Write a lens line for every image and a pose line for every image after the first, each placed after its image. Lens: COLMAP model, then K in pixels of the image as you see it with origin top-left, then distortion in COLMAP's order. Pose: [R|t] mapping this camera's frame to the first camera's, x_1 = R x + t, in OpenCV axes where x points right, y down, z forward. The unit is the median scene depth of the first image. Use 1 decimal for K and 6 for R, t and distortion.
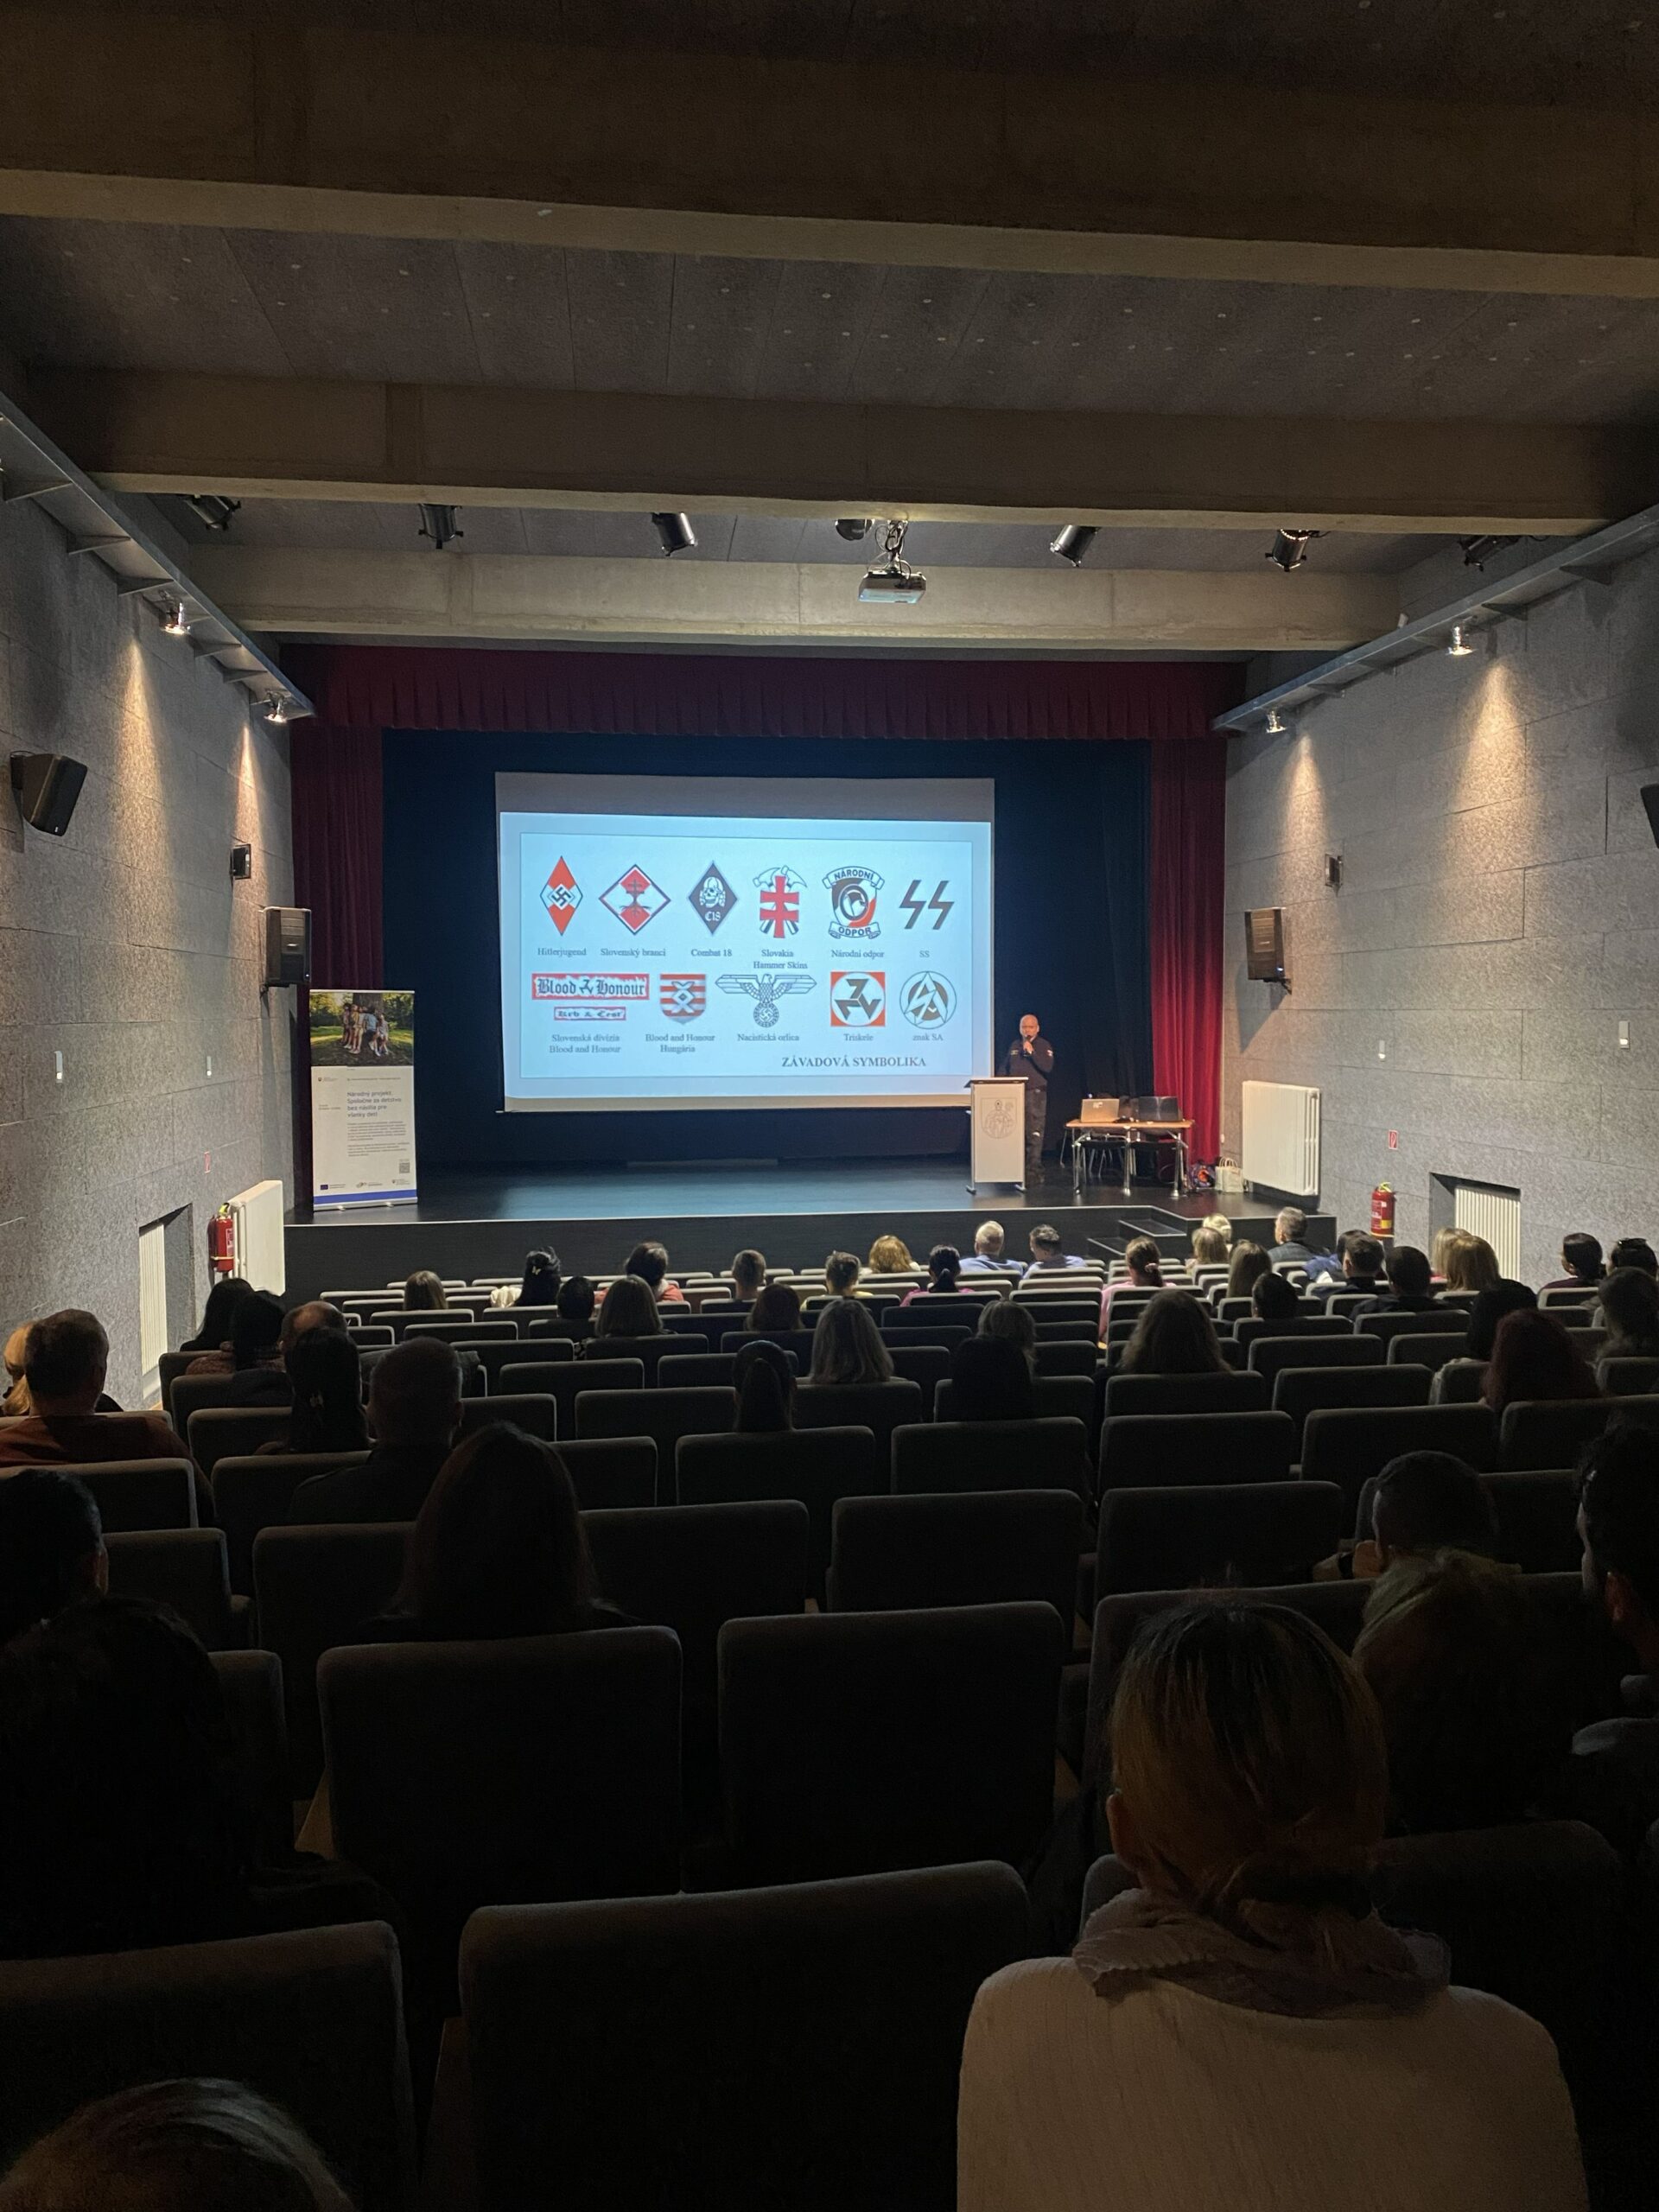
lens RADIAL K [[1663.8, 0, 851.3], [0, 1663.8, 1086.5], [0, 0, 1]] dist [0.041652, -0.049245]
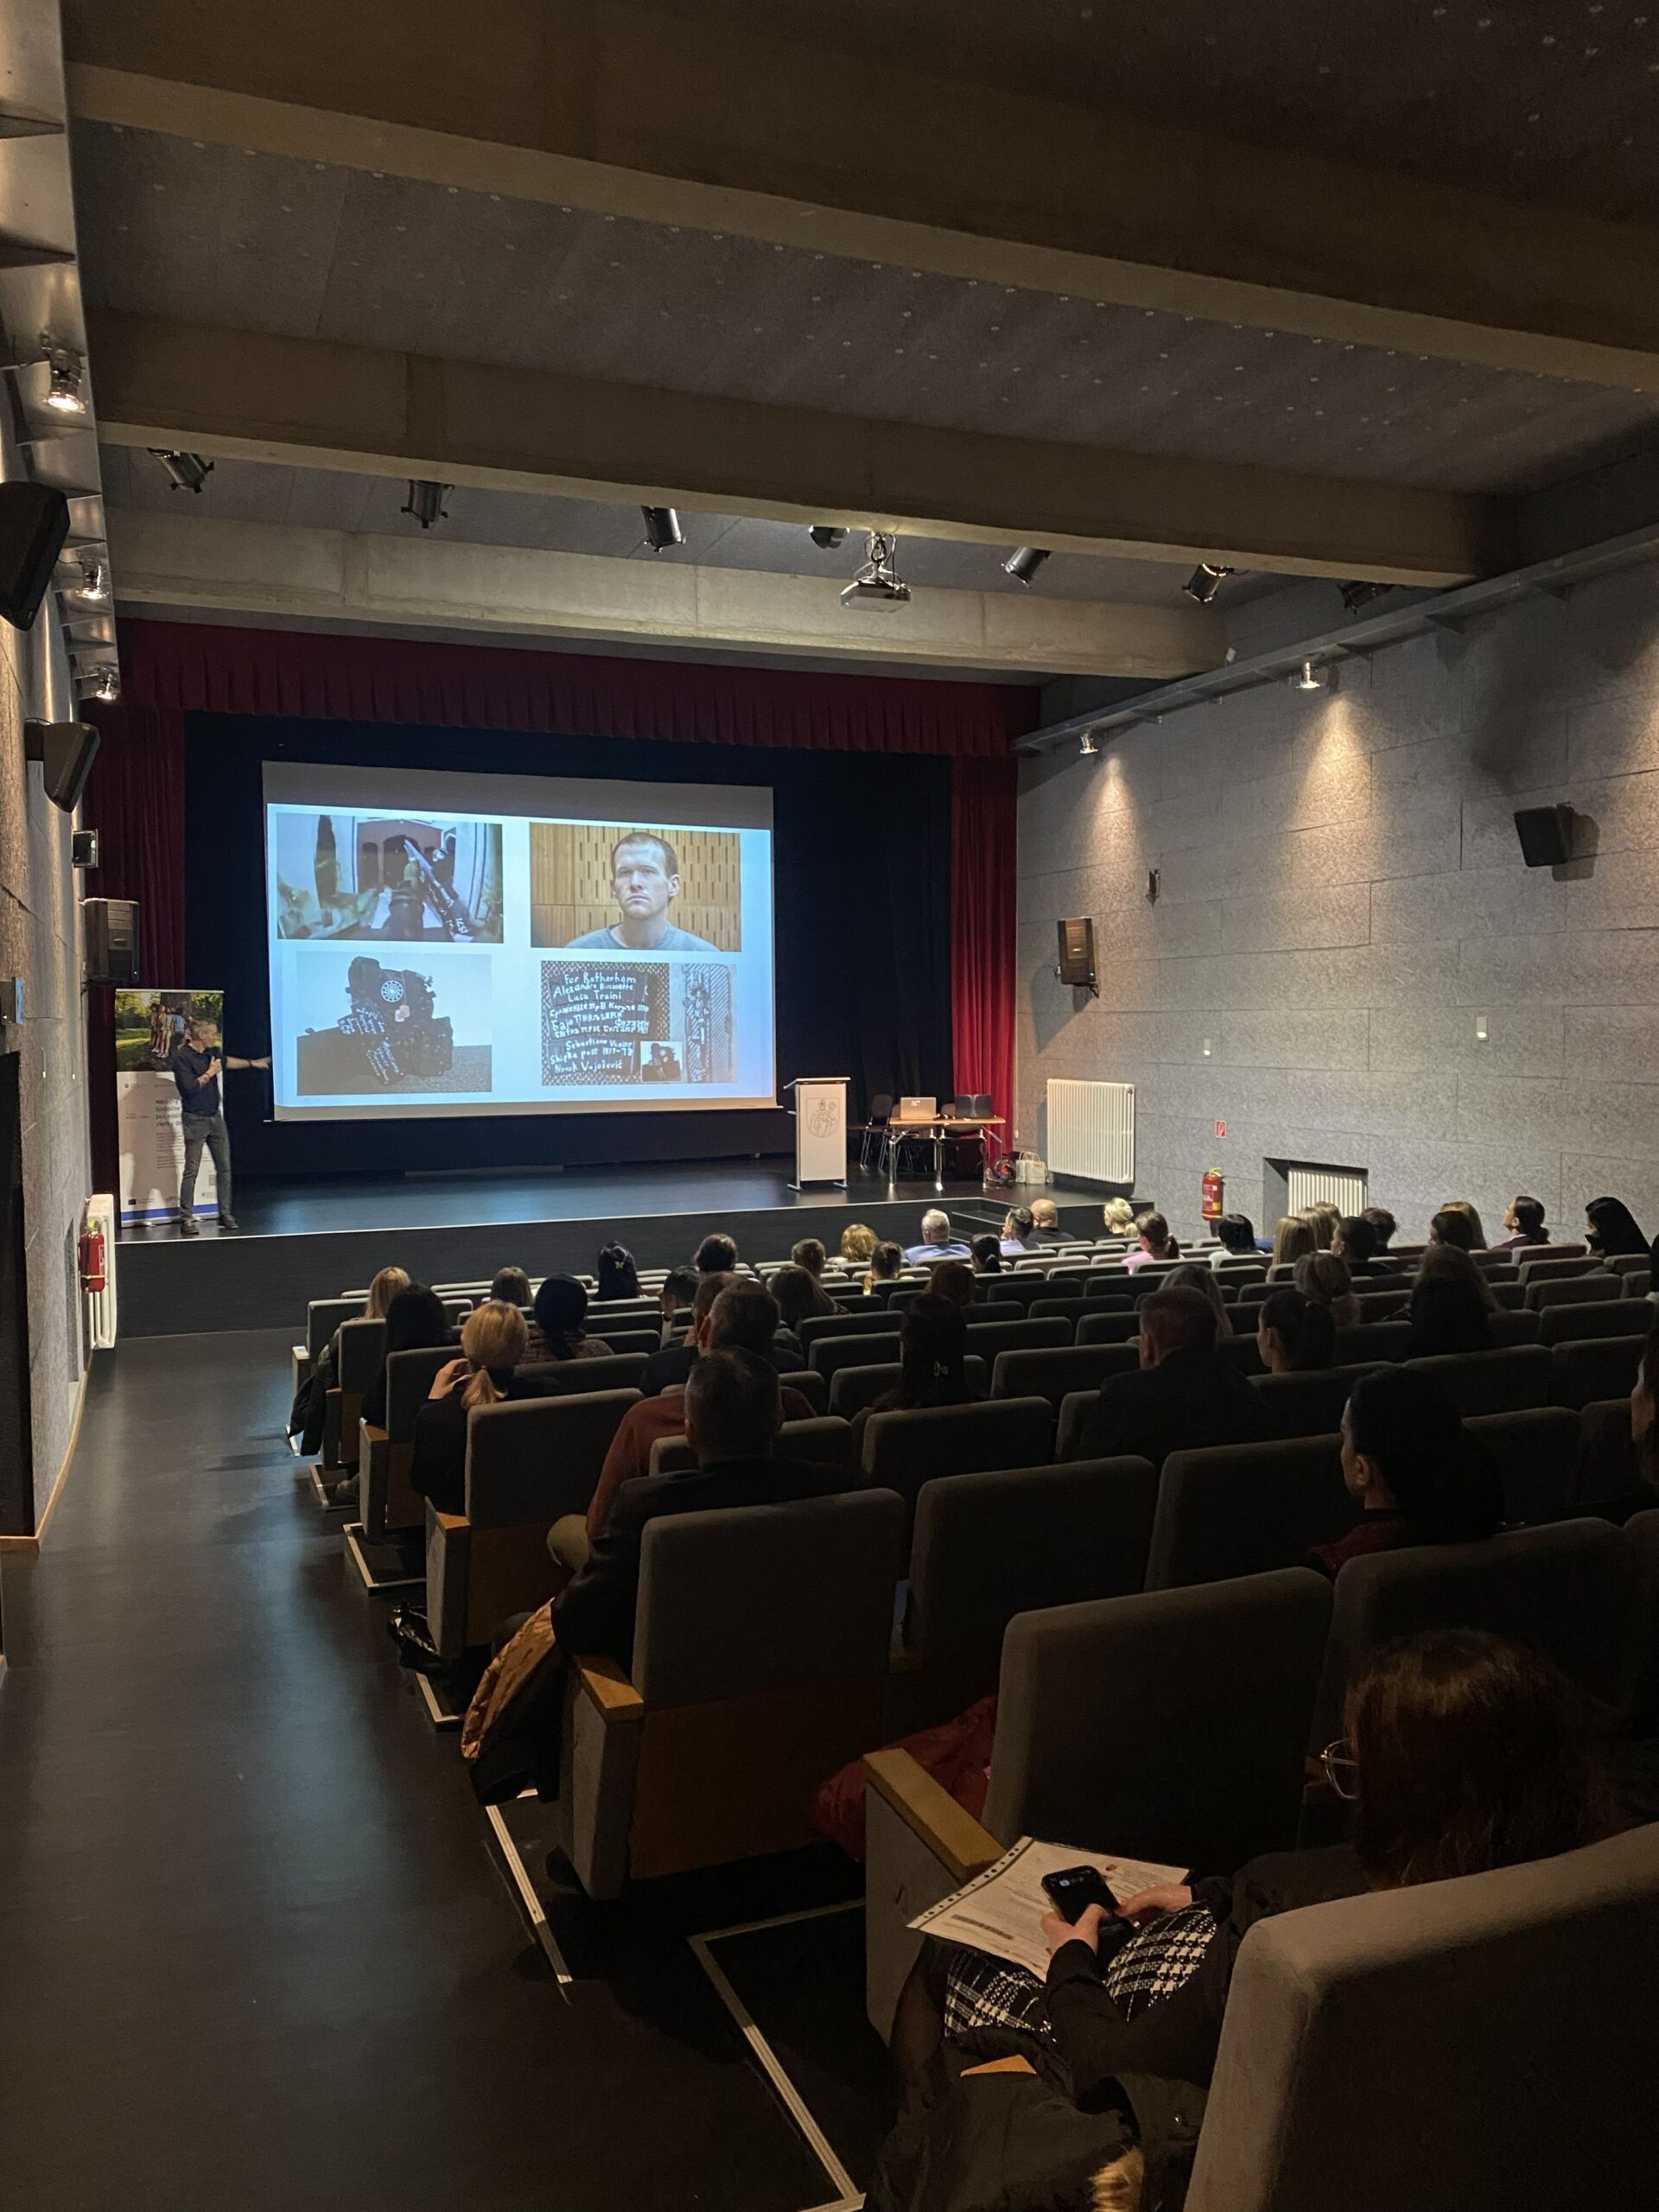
lens RADIAL K [[1663.8, 0, 833.3], [0, 1663.8, 1097.0], [0, 0, 1]] dist [0.041652, -0.049245]
pose [[0.969426, -0.011902, 0.245094, -0.202088], [0.012198, 0.999926, 0.000313, 0.007951], [-0.245079, 0.002686, 0.969499, 0.003926]]
